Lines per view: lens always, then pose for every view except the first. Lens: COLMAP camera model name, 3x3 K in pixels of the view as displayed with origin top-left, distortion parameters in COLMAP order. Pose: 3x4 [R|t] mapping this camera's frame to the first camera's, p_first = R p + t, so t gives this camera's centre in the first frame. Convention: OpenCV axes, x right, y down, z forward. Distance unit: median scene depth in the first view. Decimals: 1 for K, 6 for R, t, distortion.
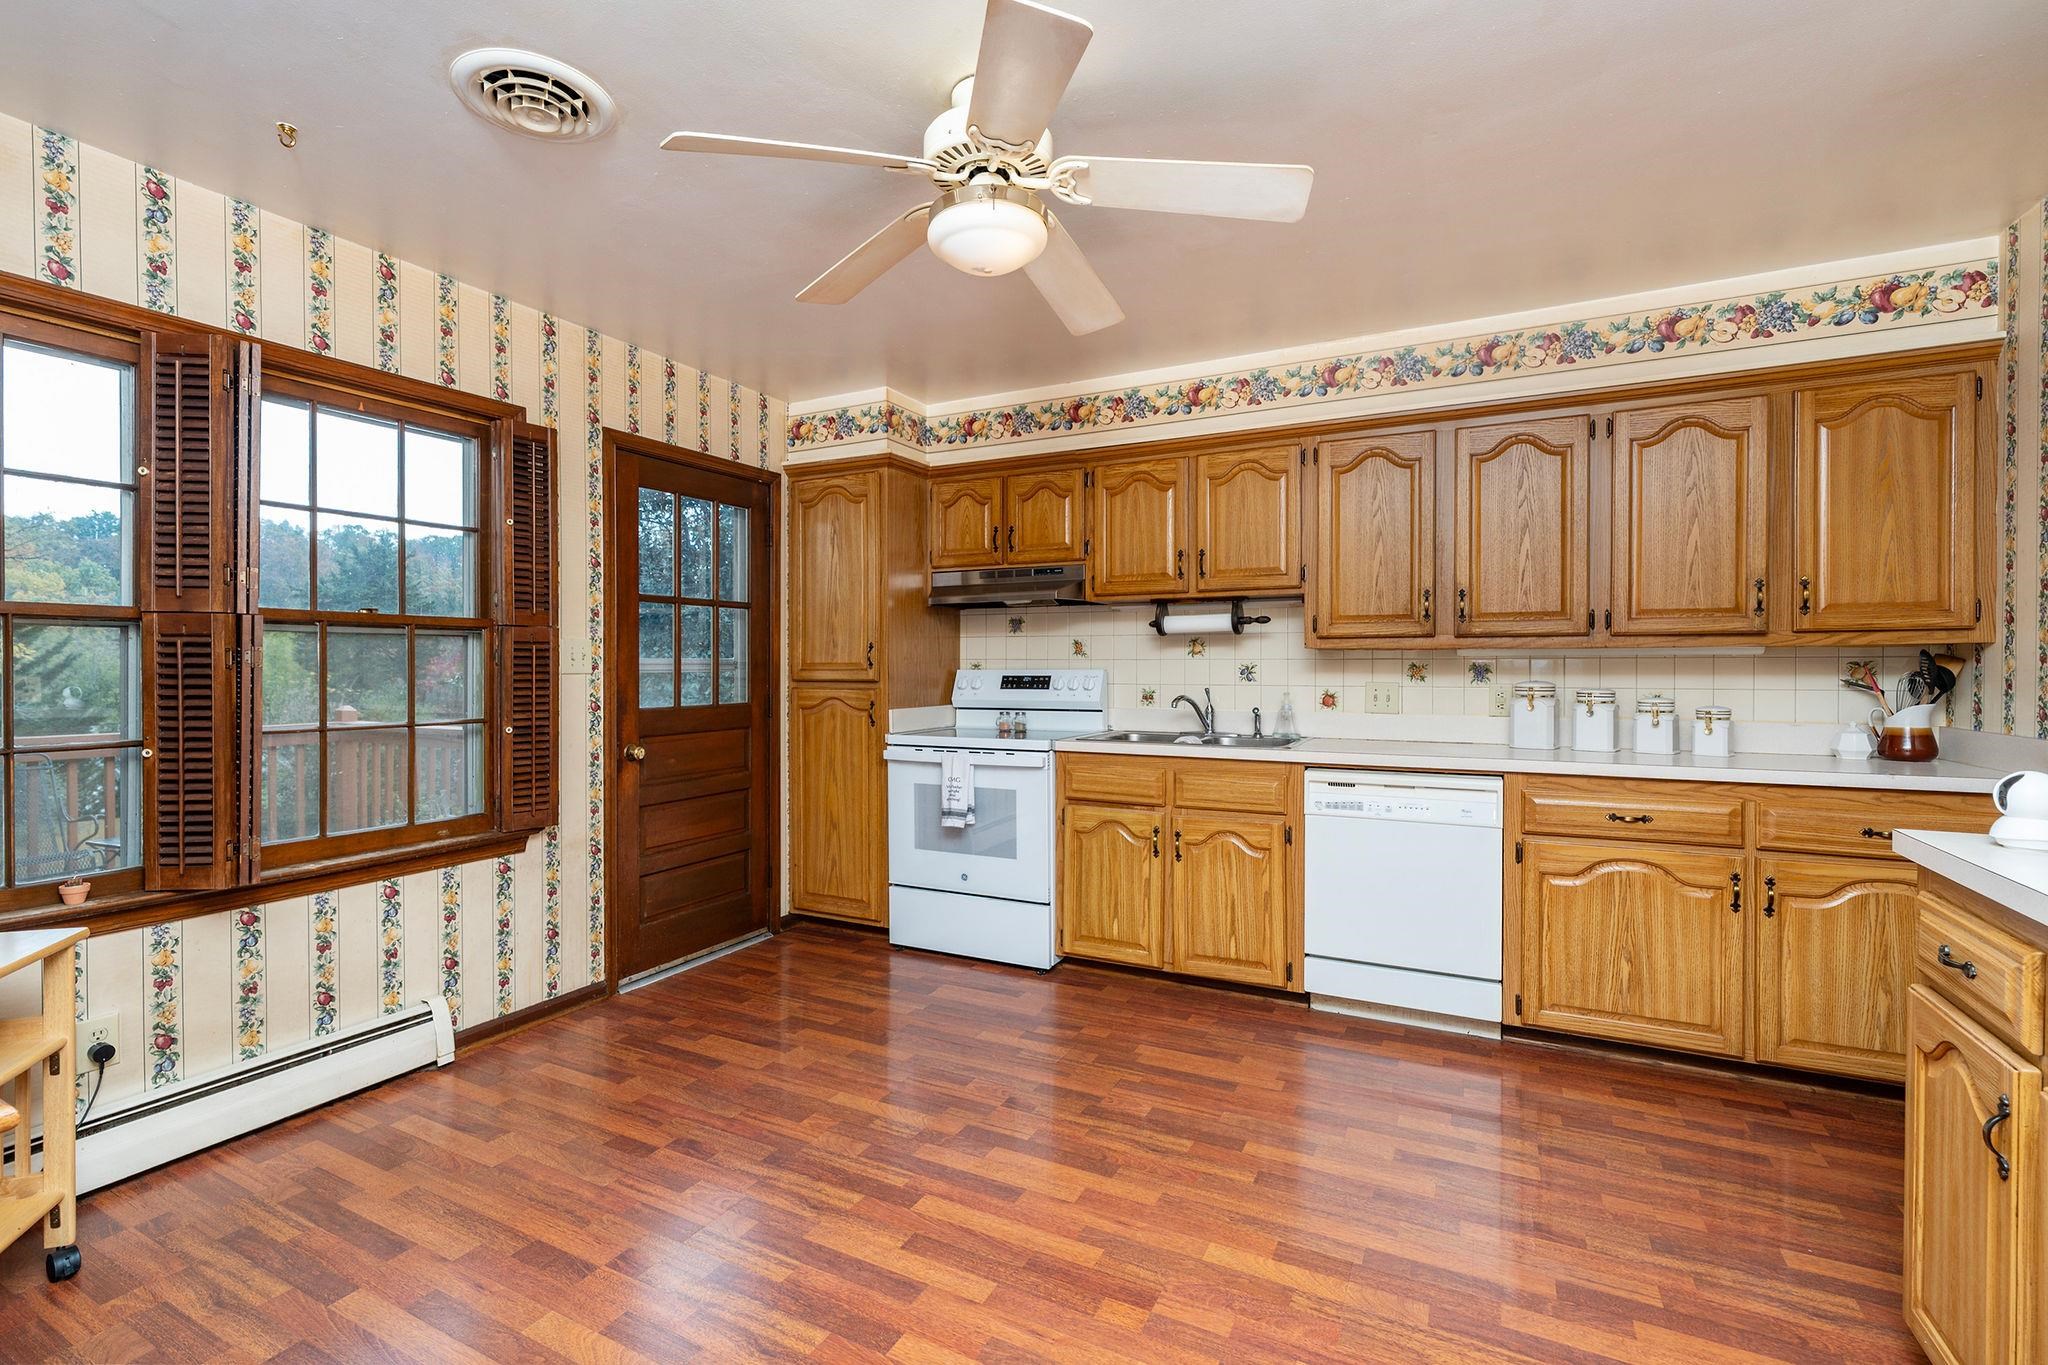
lens RADIAL K [[926.1, 0, 987.5], [0, 926.1, 673.1], [0, 0, 1]] dist [0.001931, 0.002661]
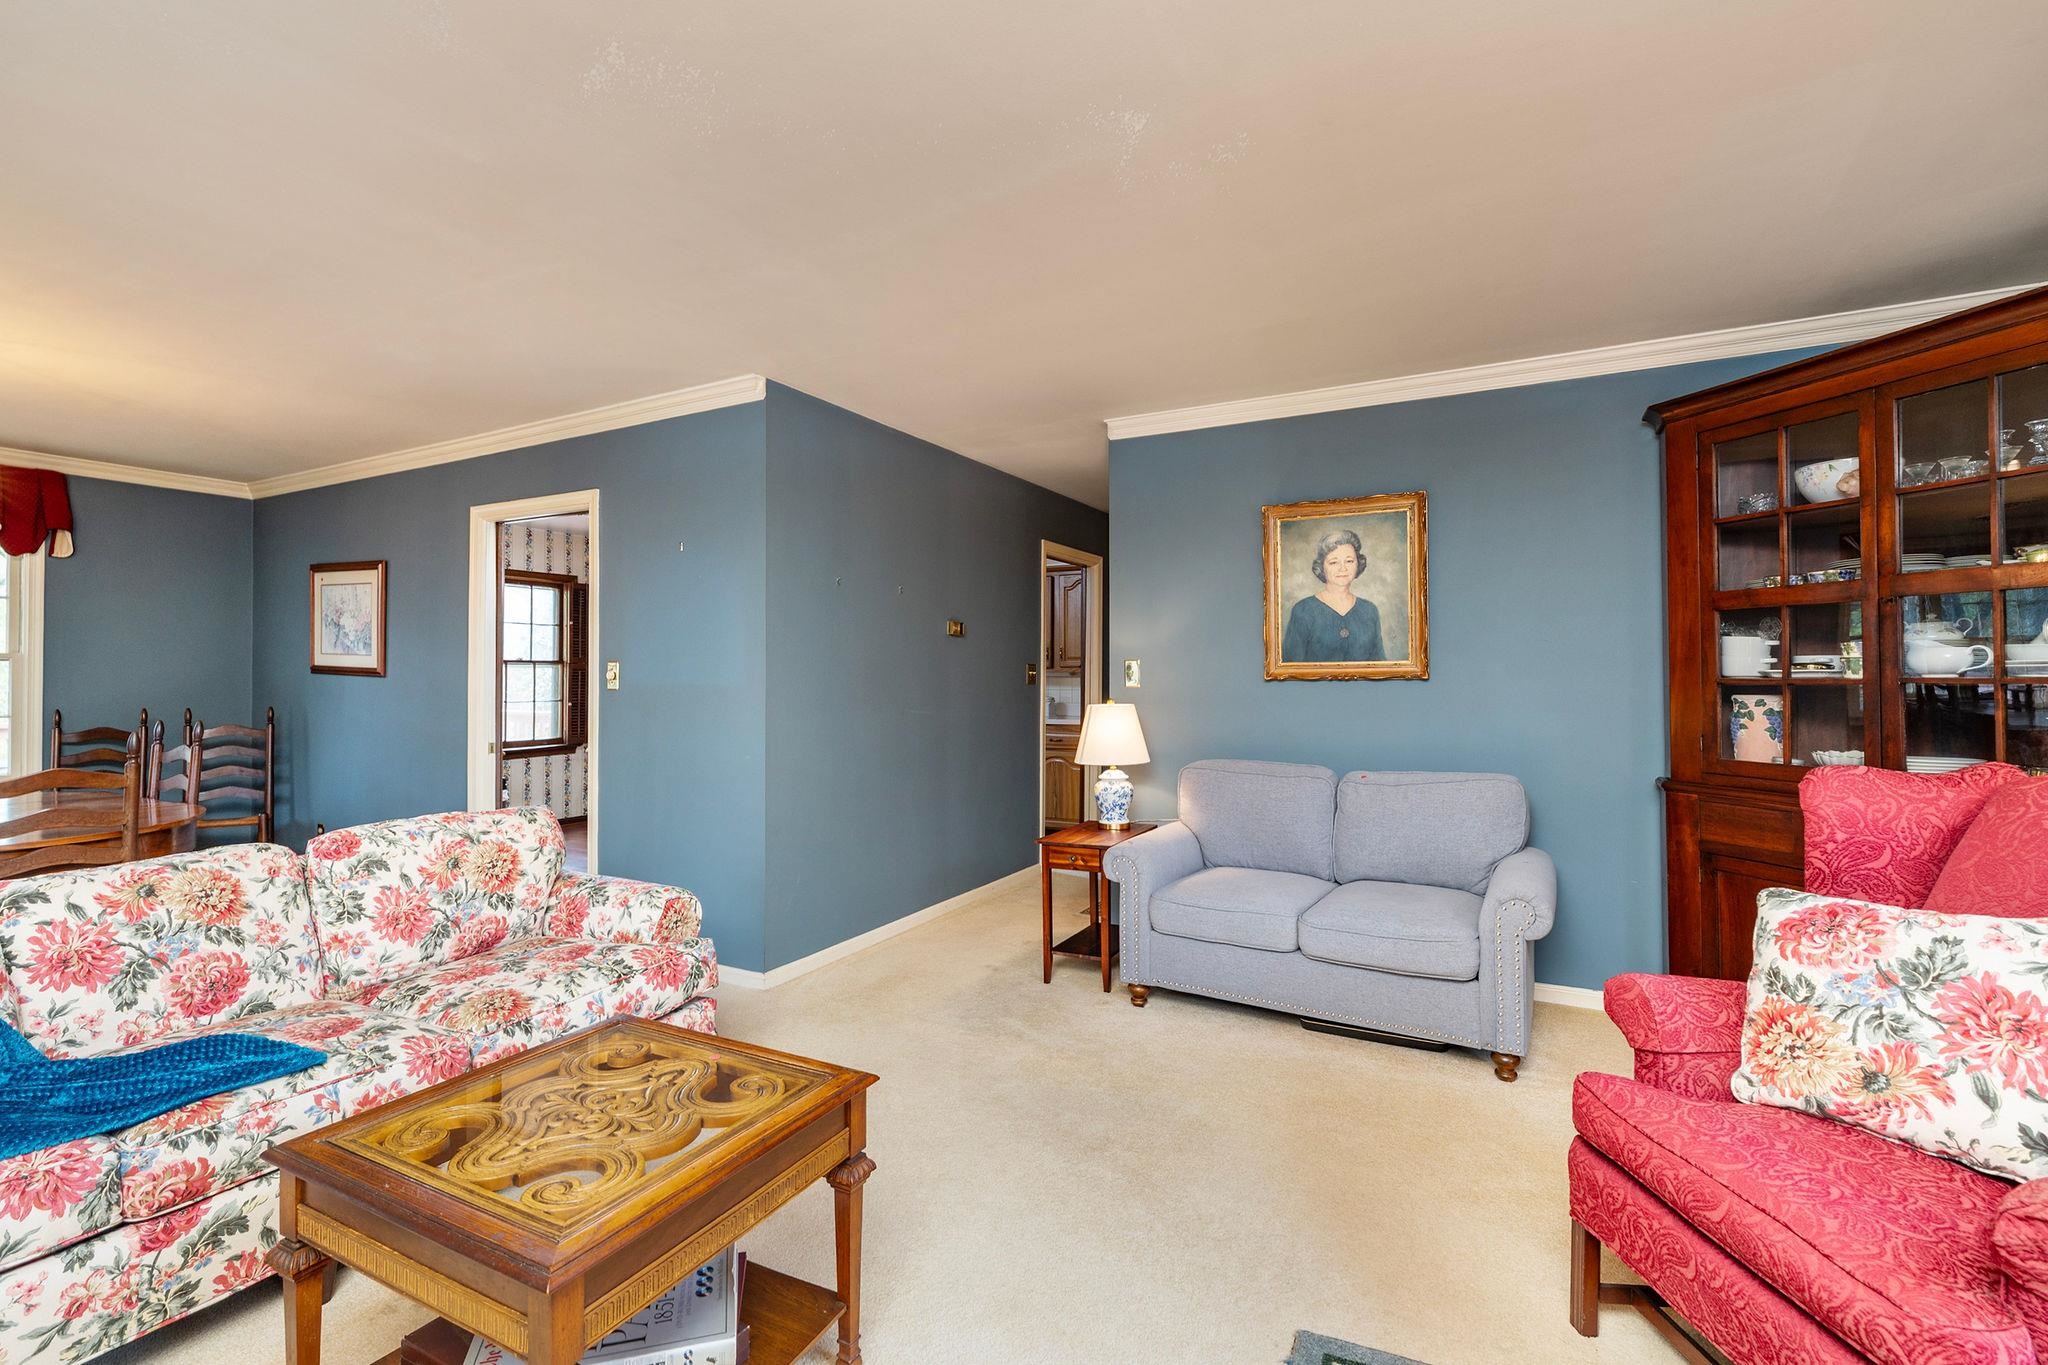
lens RADIAL K [[926.1, 0, 1019.7], [0, 926.1, 676.0], [0, 0, 1]] dist [0.001931, 0.002661]
pose [[0.999975, 0.000318, 0.007092, 0.675202], [-0.000193, 0.999845, -0.017617, 0.027292], [-0.007097, 0.017615, 0.999820, -1.496906]]
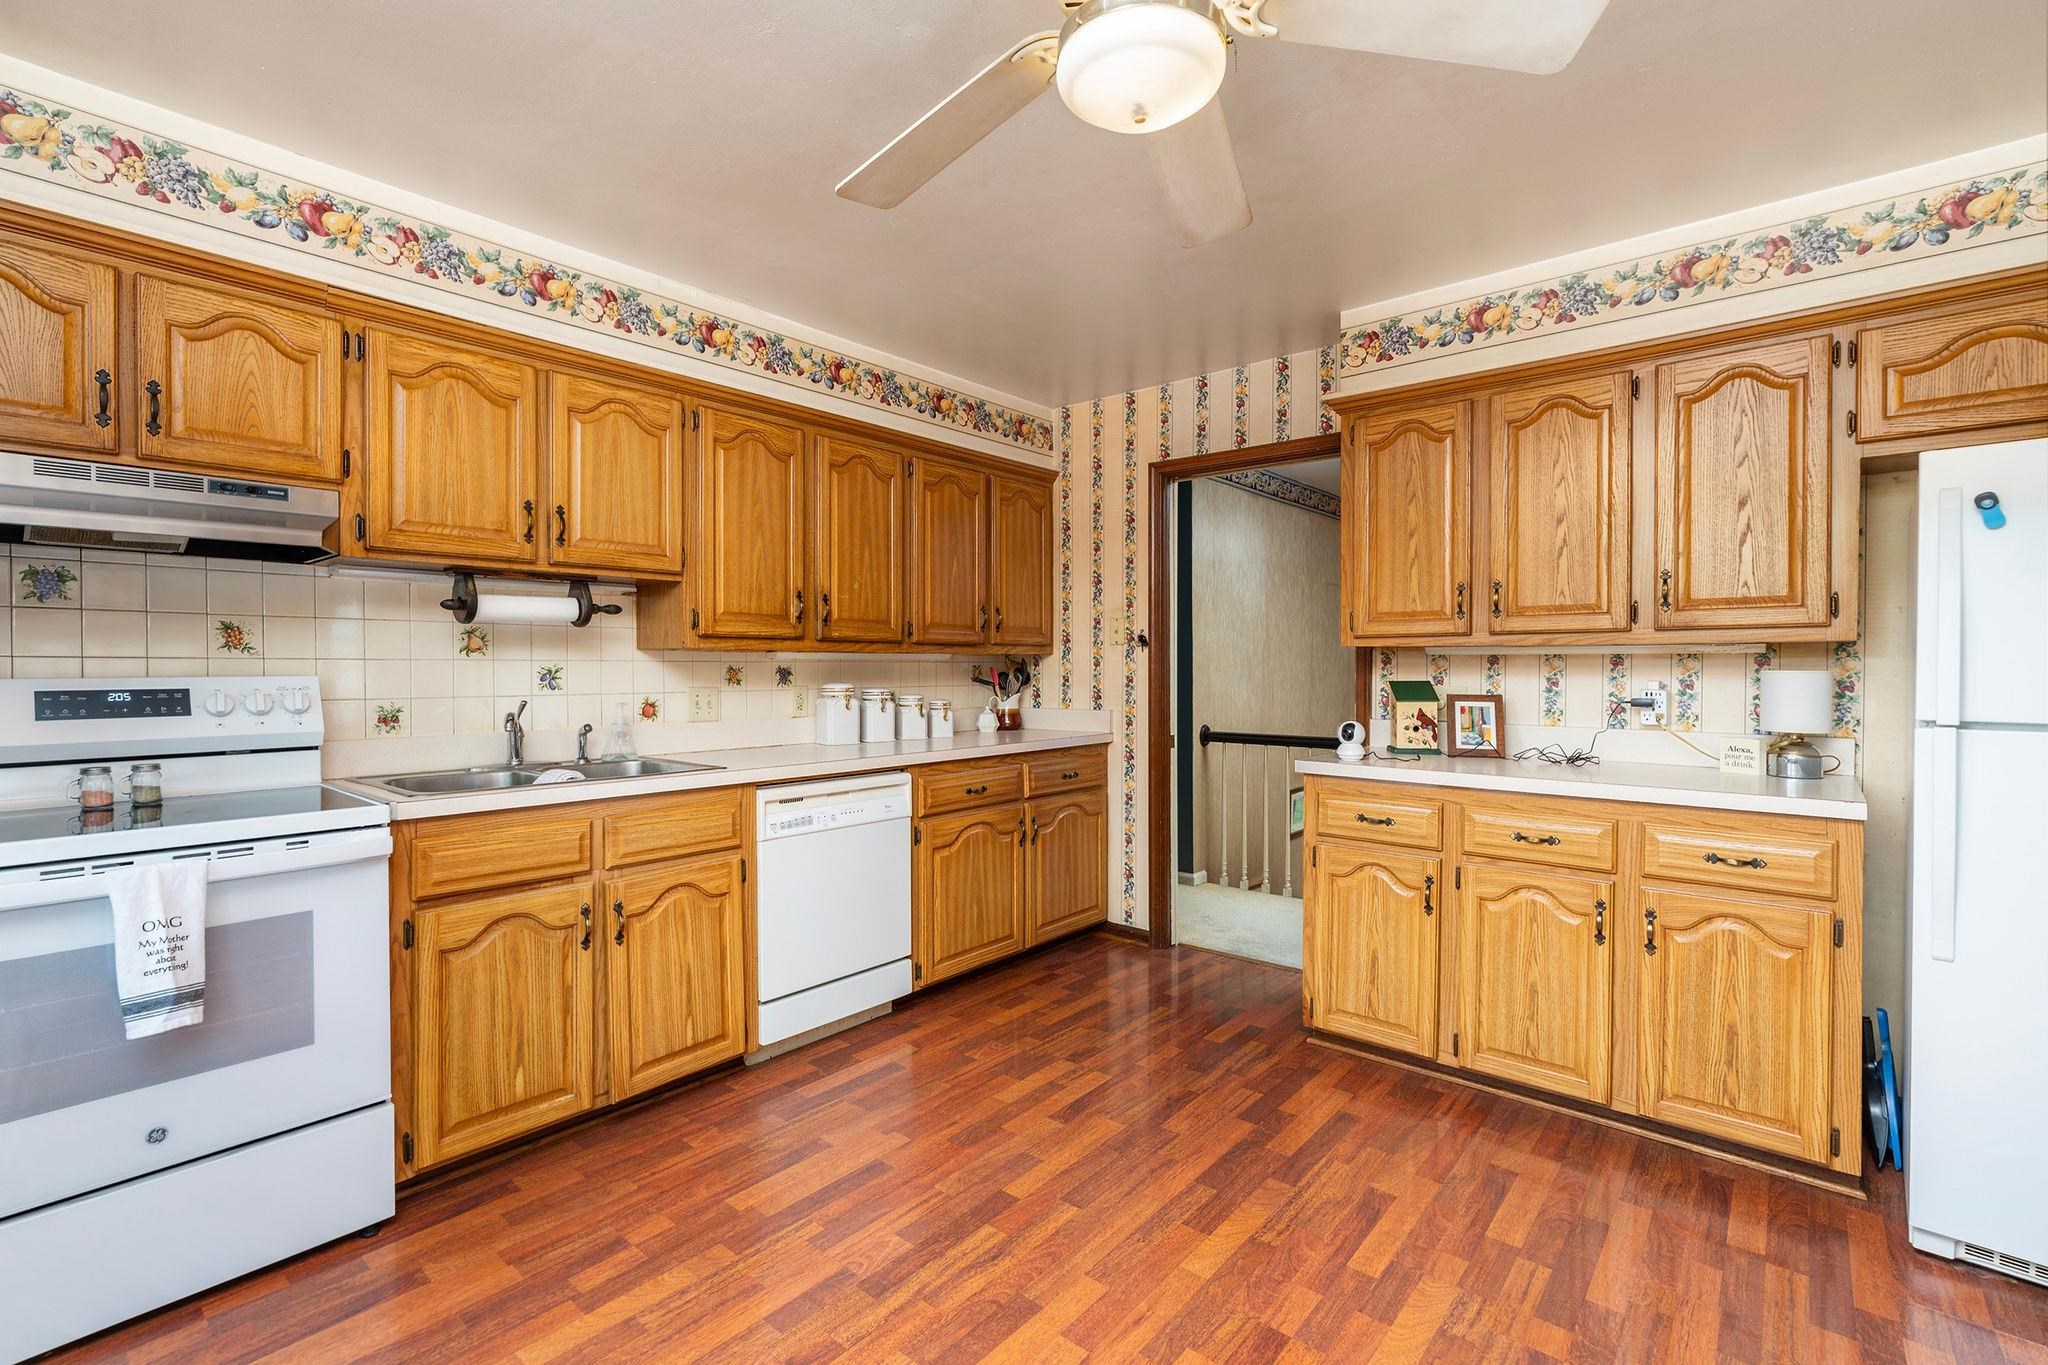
lens RADIAL K [[926.1, 0, 1020.3], [0, 926.1, 675.7], [0, 0, 1]] dist [0.001931, 0.002661]
pose [[0.214533, -0.008331, 0.976681, -0.446876], [0.008996, 0.999938, 0.006553, -0.005208], [-0.976675, 0.007381, 0.214595, 0.579274]]
